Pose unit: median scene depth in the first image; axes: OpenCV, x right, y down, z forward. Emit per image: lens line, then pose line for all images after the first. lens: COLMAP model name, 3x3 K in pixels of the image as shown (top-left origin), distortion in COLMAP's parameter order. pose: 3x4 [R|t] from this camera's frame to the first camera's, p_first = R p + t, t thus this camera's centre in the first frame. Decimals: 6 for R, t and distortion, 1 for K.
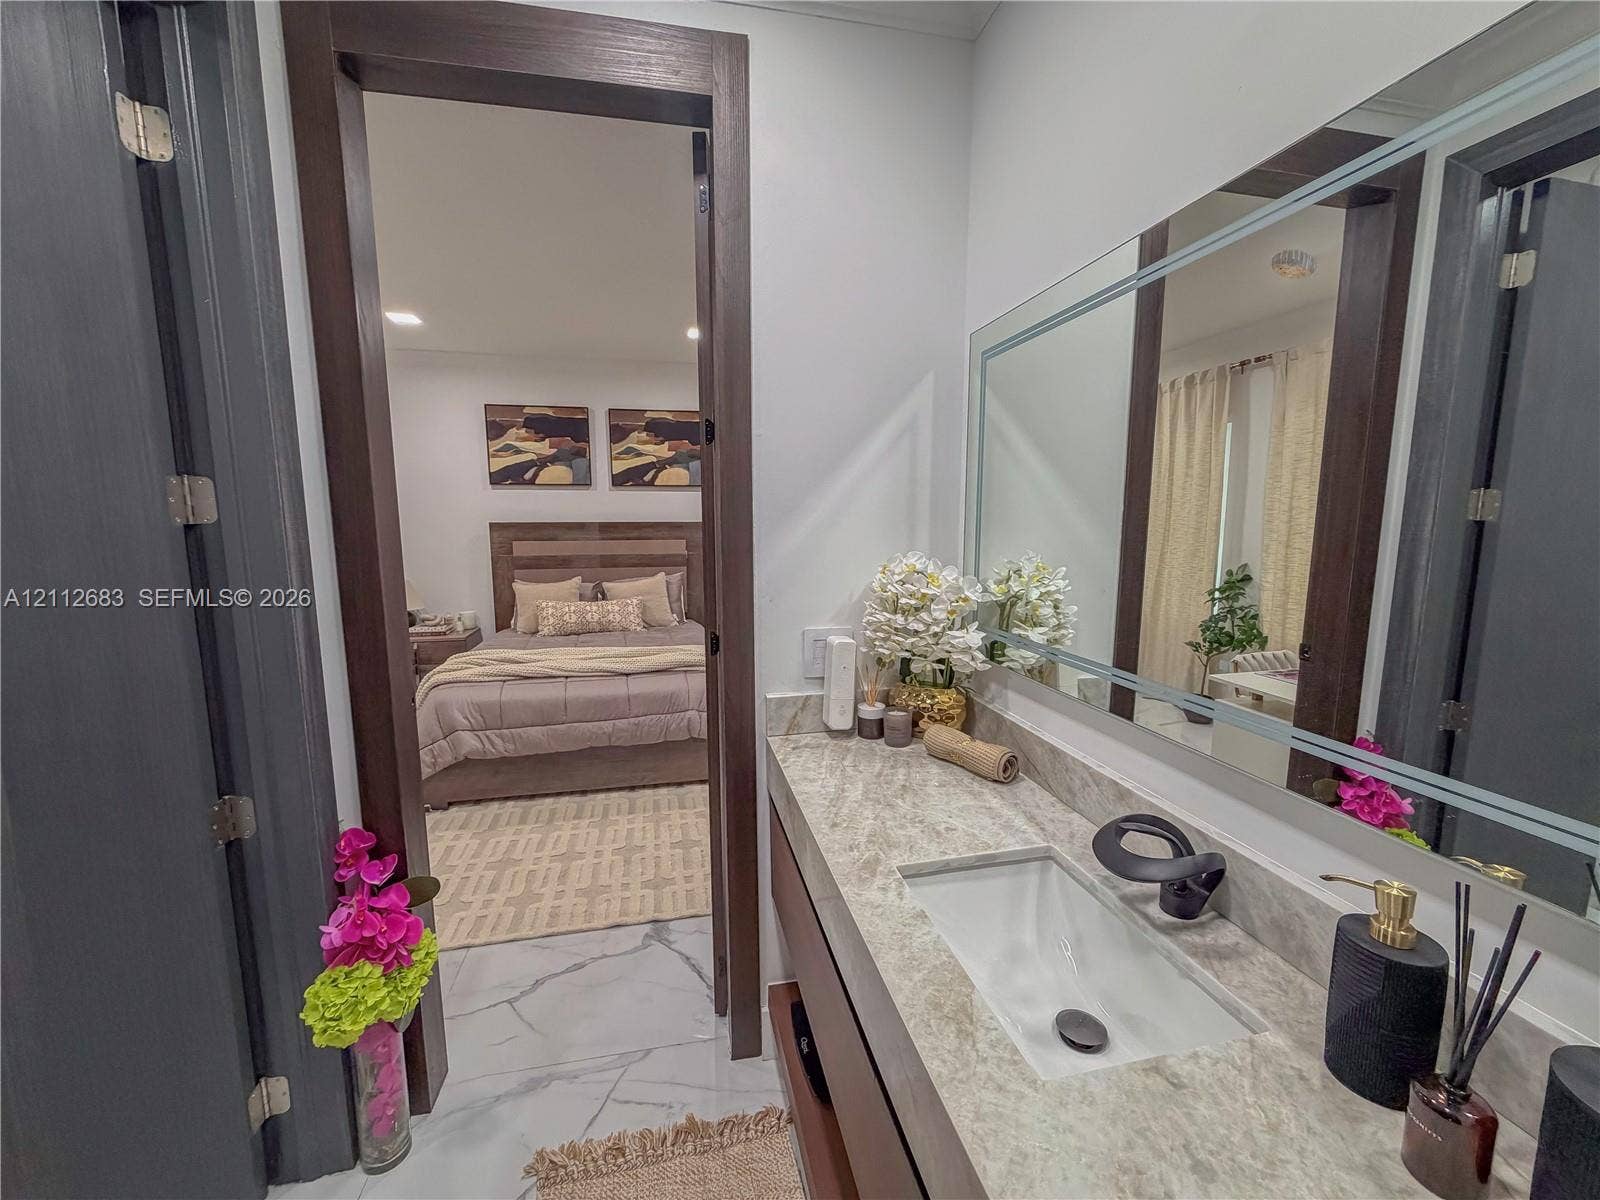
lens RADIAL K [[638.4, 0, 800.0], [0, 638.4, 600.0], [0, 0, 1]] dist [0.000340, -0.000042]
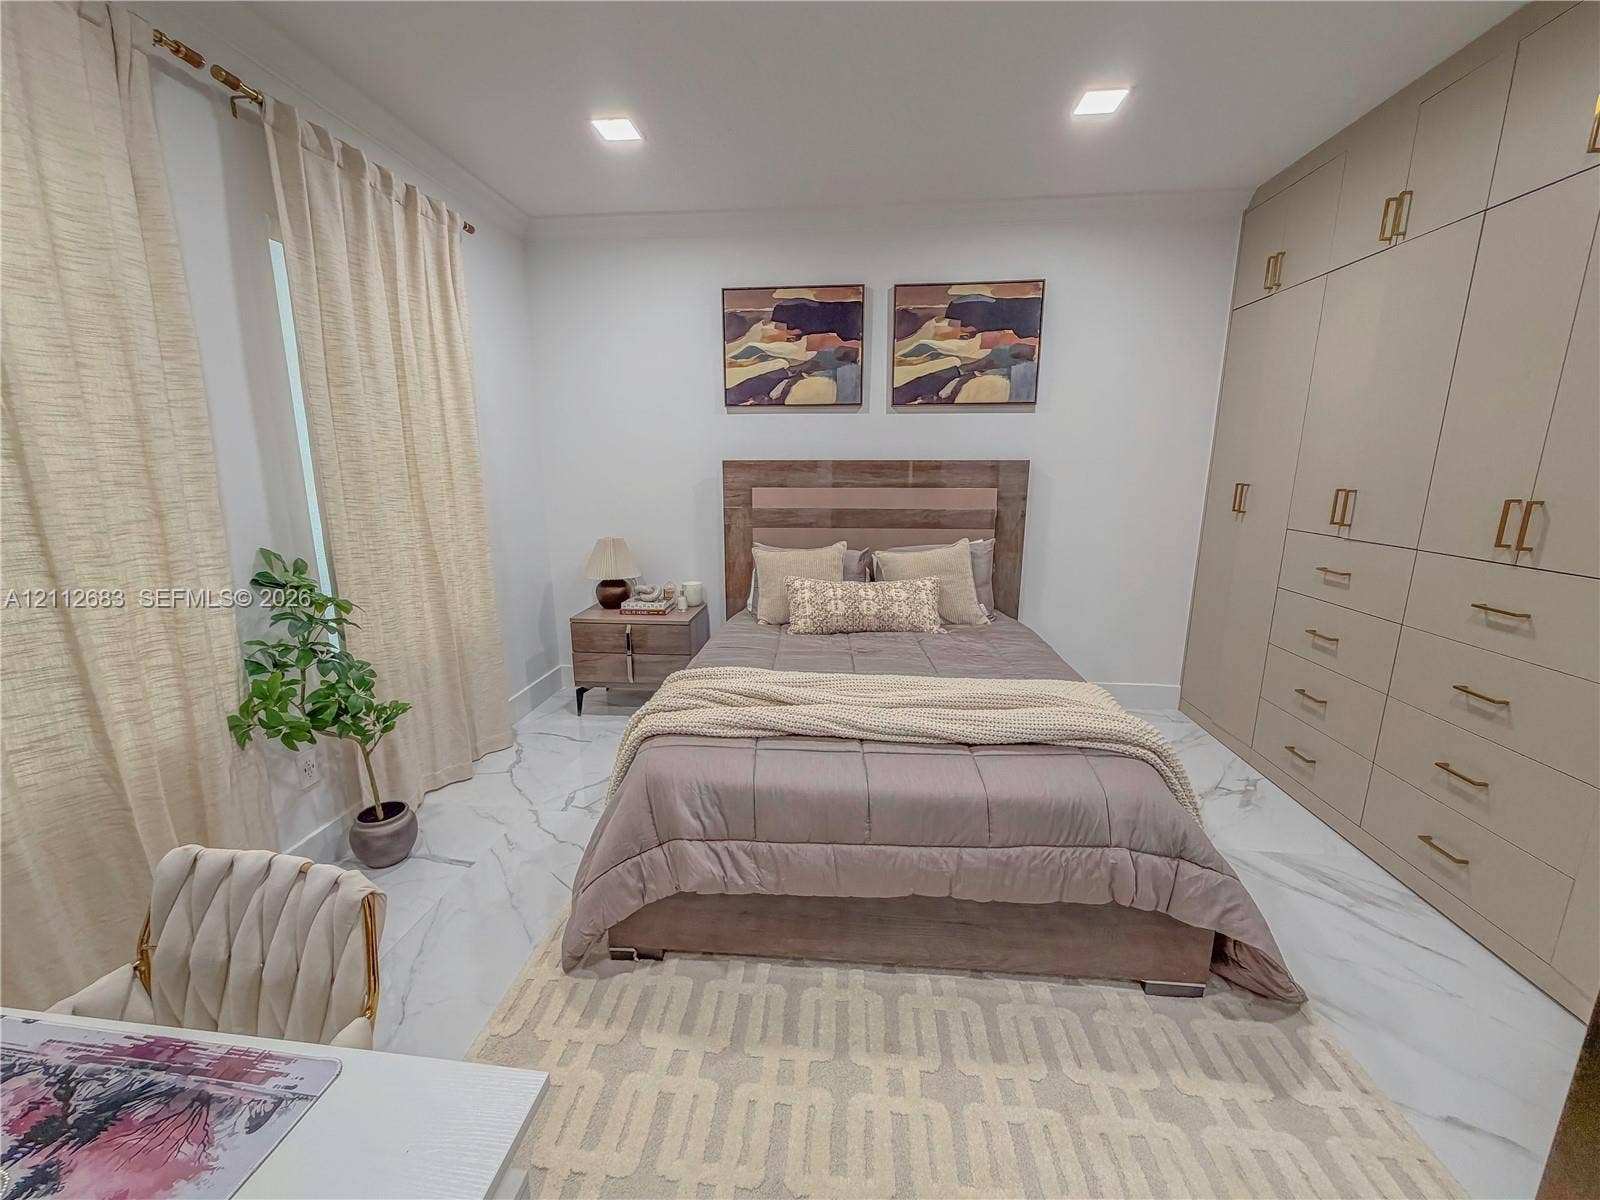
lens RADIAL K [[638.4, 0, 800.0], [0, 638.4, 600.0], [0, 0, 1]] dist [0.000340, -0.000042]
pose [[0.954716, 0.064589, -0.290422, -0.188176], [-0.040697, 0.995327, 0.087572, -0.032053], [0.294721, -0.071787, 0.952883, 0.335476]]
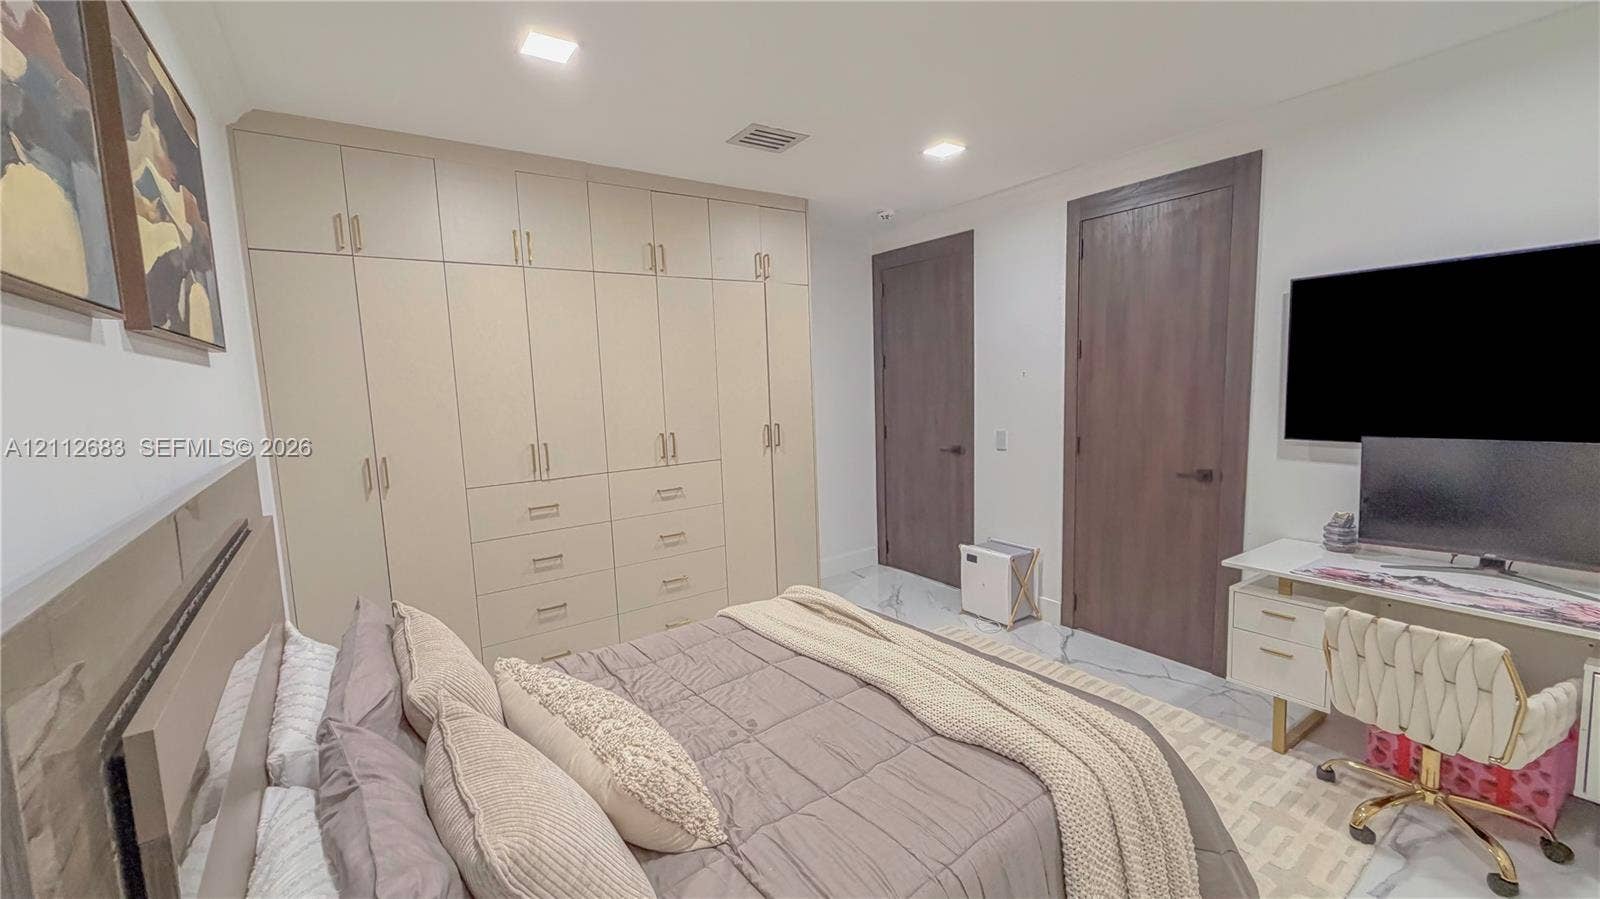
lens RADIAL K [[635.0, 0, 797.5], [0, 635.0, 451.8], [0, 0, 1]] dist [0.000571, 0.000693]
pose [[-0.398531, -0.091396, 0.912590, -0.619189], [0.155289, 0.973932, 0.165355, -0.149721], [-0.903913, 0.207614, -0.373949, 0.959035]]
